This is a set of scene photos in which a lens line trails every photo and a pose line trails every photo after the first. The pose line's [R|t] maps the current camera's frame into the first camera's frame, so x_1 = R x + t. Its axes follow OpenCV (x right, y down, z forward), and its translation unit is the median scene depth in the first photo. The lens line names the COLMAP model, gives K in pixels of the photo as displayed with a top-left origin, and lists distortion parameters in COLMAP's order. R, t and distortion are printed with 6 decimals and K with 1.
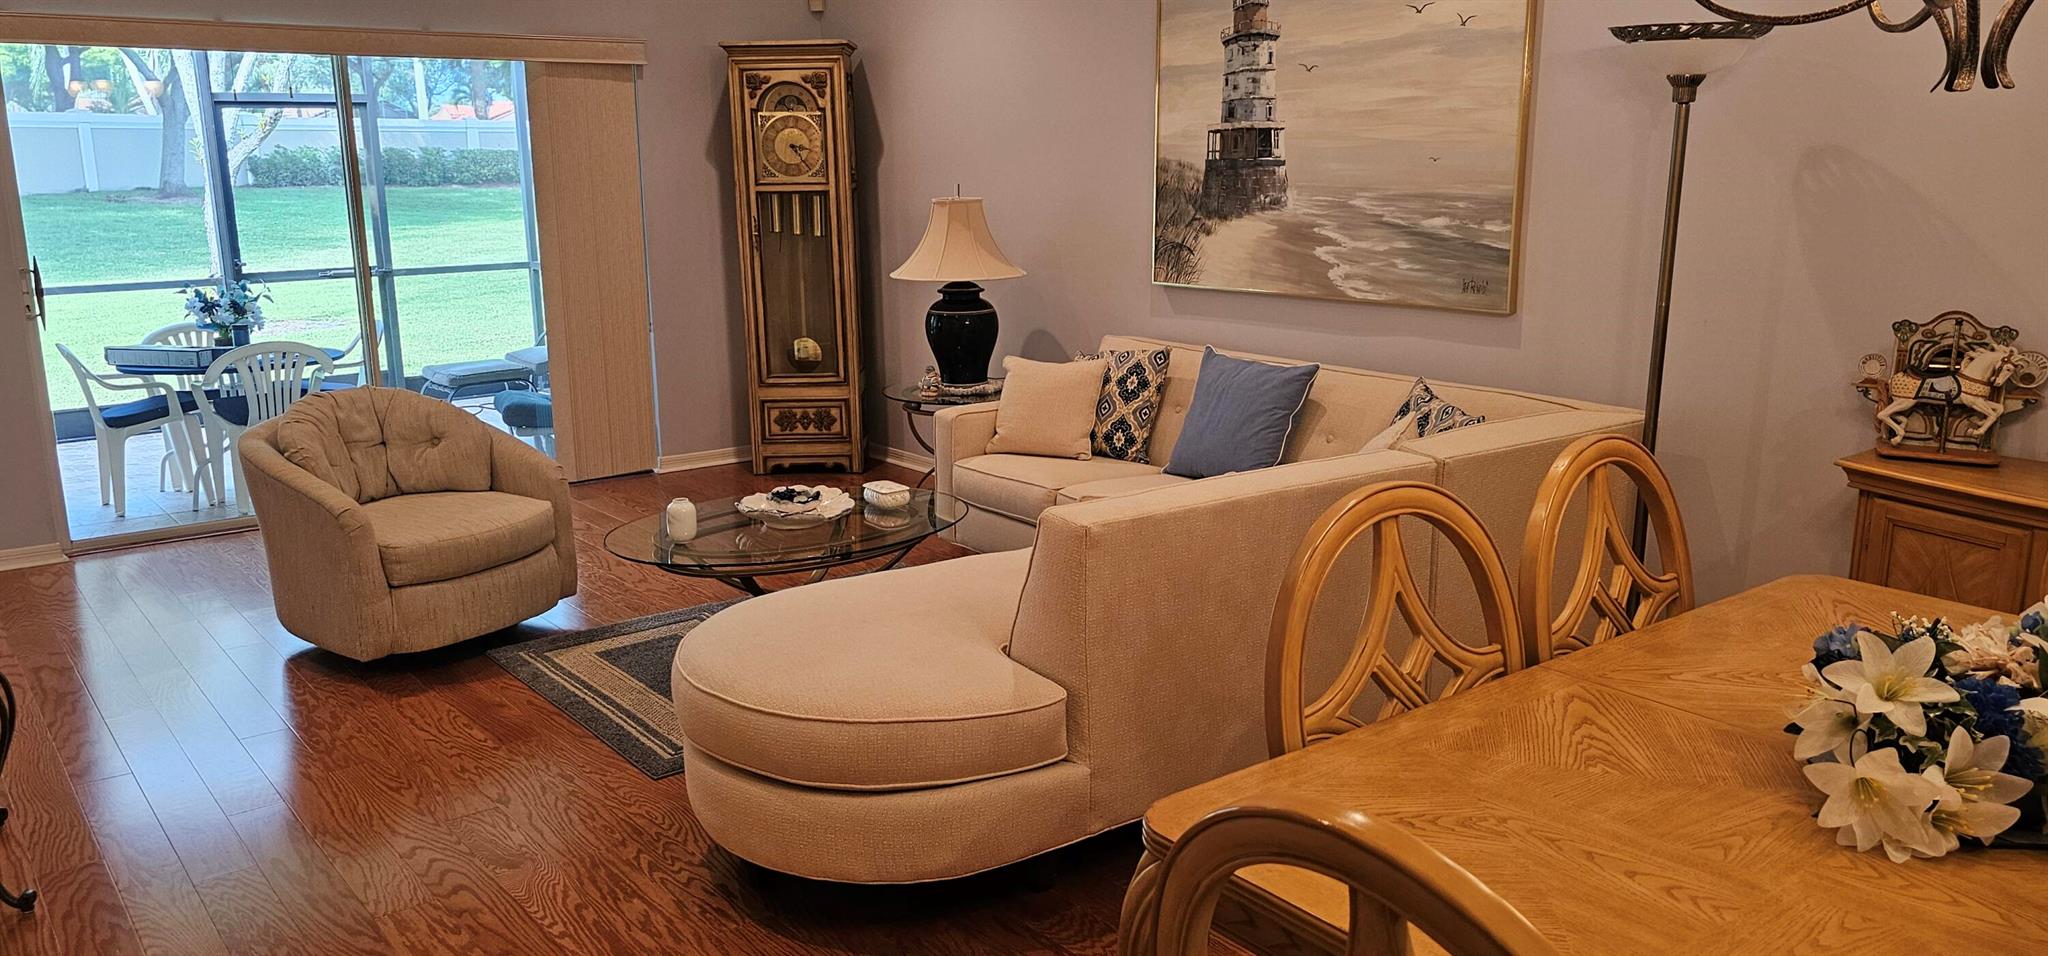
lens RADIAL K [[1457.6, 0, 1021.0], [0, 1457.6, 481.6], [0, 0, 1]] dist [0.057255, -0.055144]
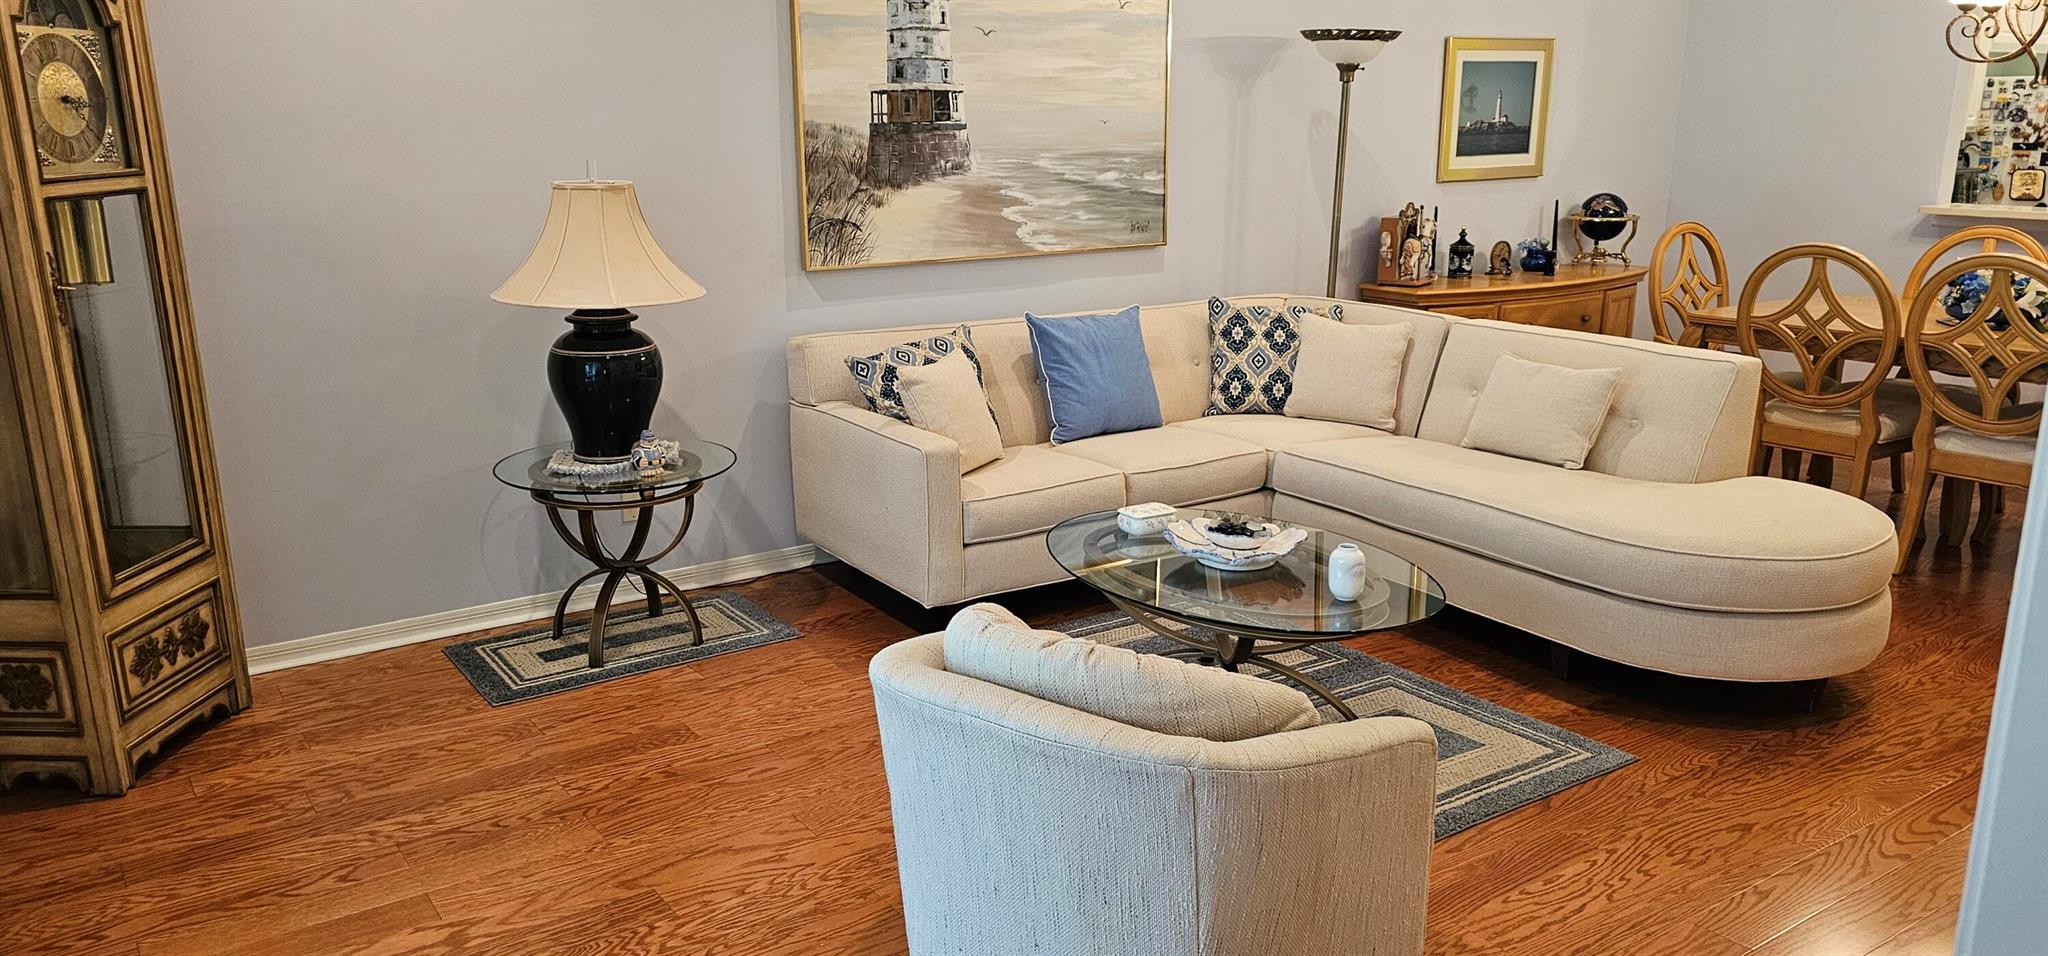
lens RADIAL K [[1457.6, 0, 1042.6], [0, 1457.6, 466.1], [0, 0, 1]] dist [0.057255, -0.055144]
pose [[0.081882, -0.226919, 0.970465, -0.826782], [0.225149, 0.952774, 0.203785, -0.188355], [-0.970877, 0.201813, 0.129106, 0.867035]]
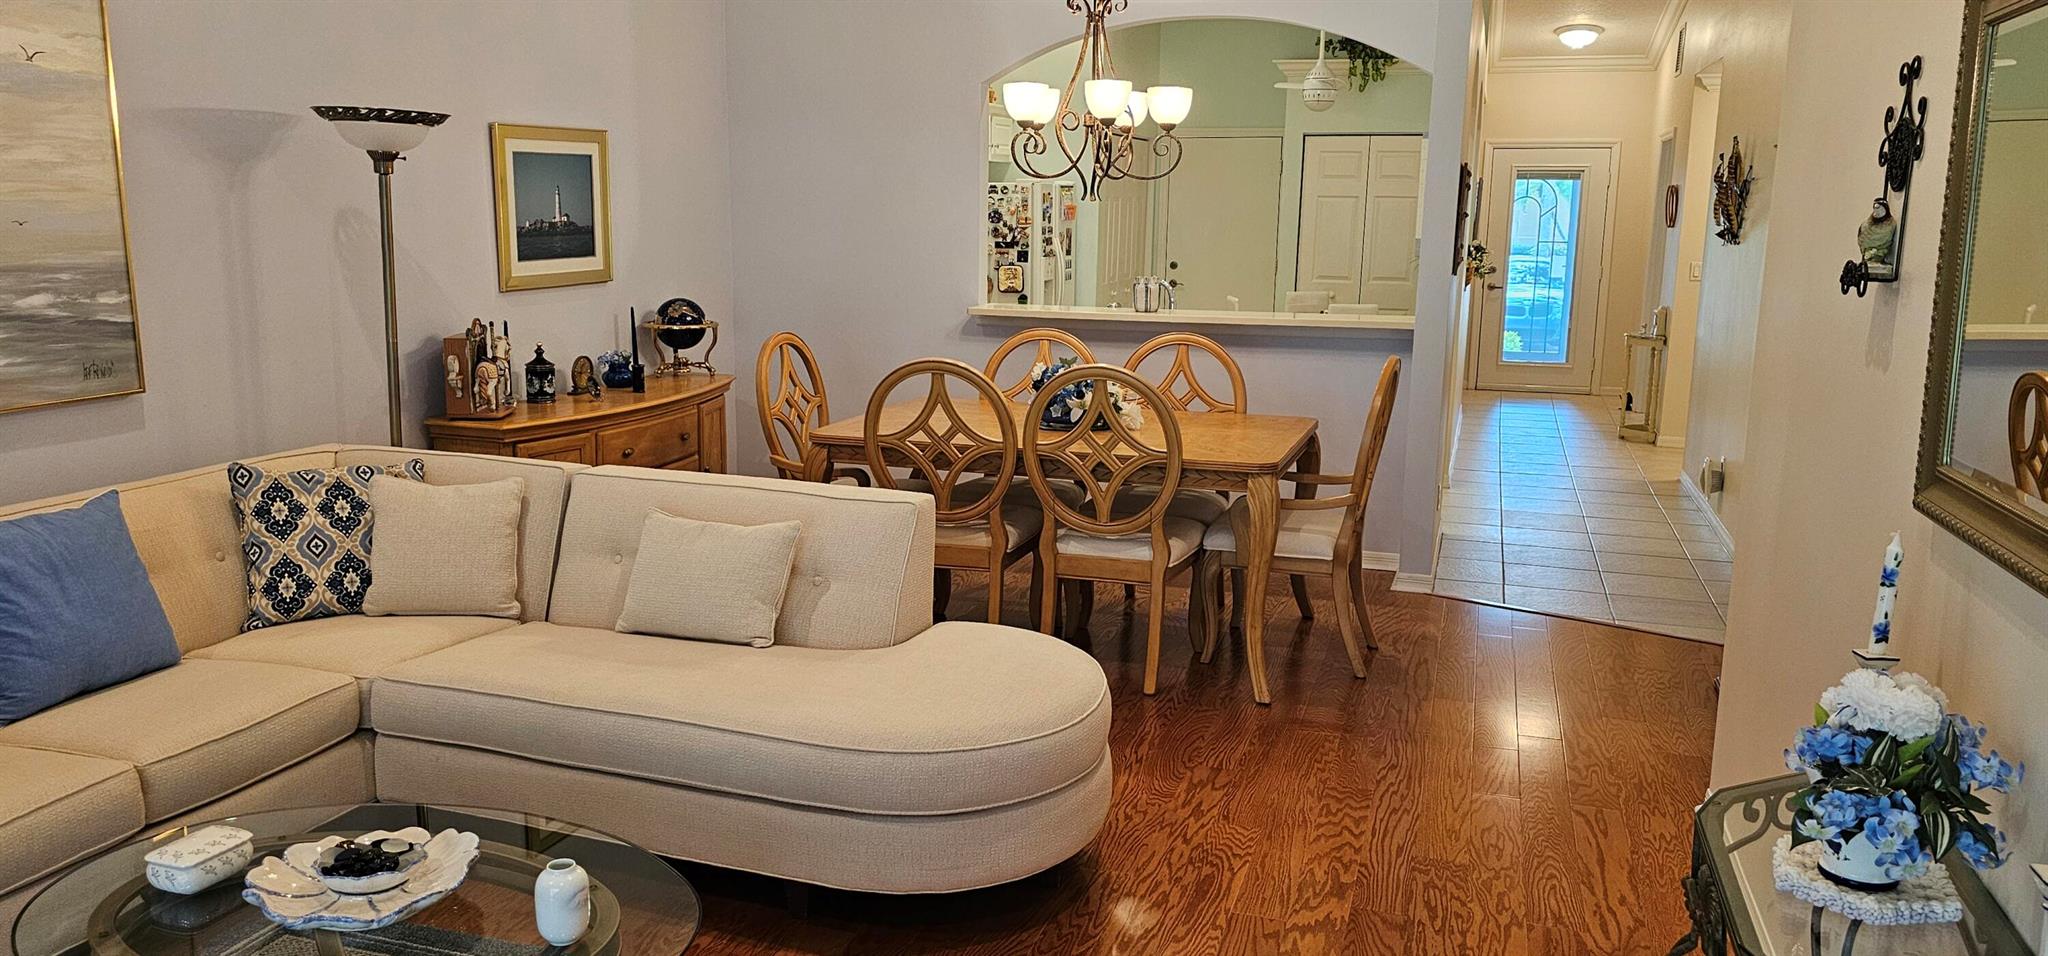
lens RADIAL K [[1457.6, 0, 1024.6], [0, 1457.6, 480.5], [0, 0, 1]] dist [0.057255, -0.055144]
pose [[-0.534251, -0.159413, 0.830159, -0.629255], [0.180020, 0.938075, 0.295988, -0.207271], [-0.825935, 0.307577, -0.472470, 0.884255]]
